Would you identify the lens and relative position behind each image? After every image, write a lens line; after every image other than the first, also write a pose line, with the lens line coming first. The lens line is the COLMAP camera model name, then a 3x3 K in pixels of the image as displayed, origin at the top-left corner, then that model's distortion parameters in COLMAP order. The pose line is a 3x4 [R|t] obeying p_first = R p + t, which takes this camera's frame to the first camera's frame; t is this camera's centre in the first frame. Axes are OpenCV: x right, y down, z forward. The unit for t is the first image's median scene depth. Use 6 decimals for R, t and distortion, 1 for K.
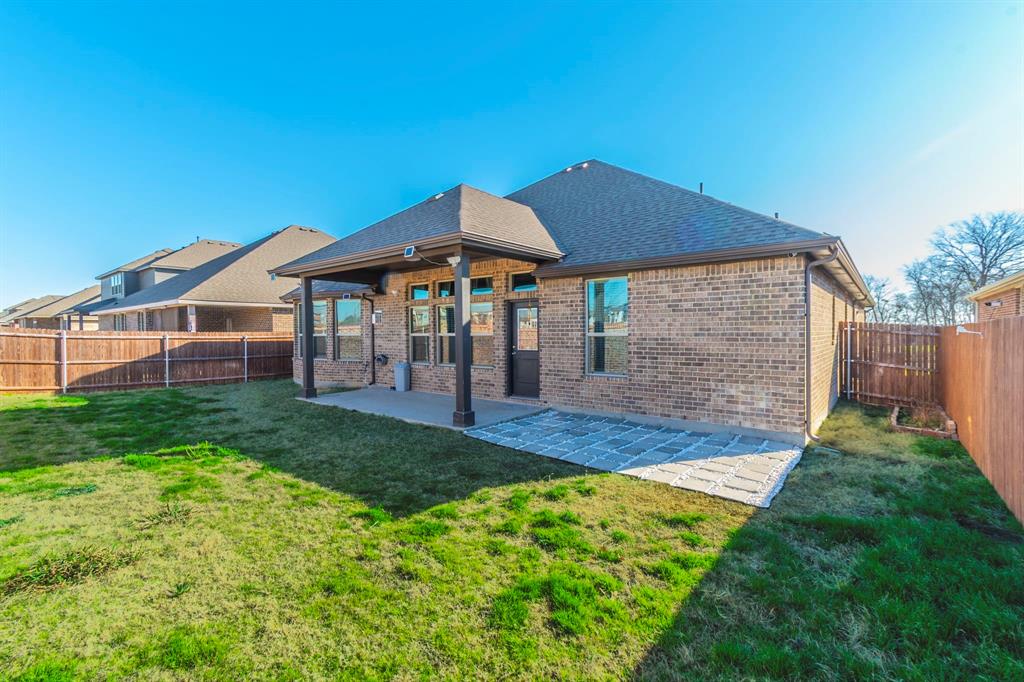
lens RADIAL K [[453.9, 0, 509.9], [0, 453.9, 346.6], [0, 0, 1]] dist [-0.027081, -0.000156]
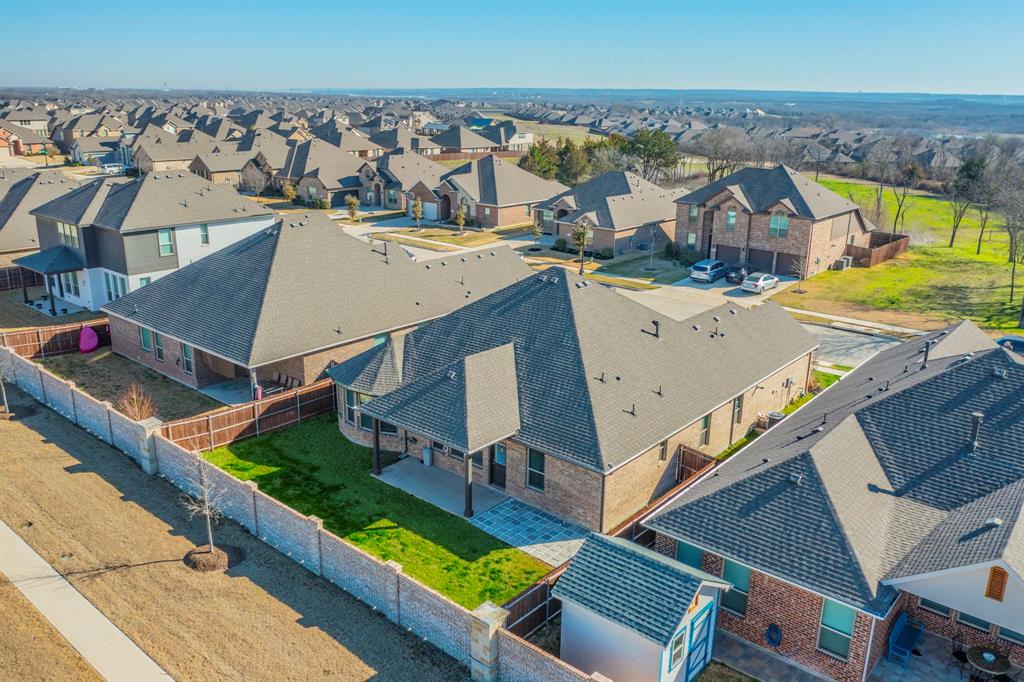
lens RADIAL K [[796.2, 0, 512.8], [0, 796.2, 343.7], [0, 0, 1]] dist [0.007239, 0.018319]
pose [[0.999567, 0.029417, -0.000822, 0.104440], [-0.028151, 0.963959, 0.264556, -1.803920], [0.008575, -0.264418, 0.964370, -2.762126]]
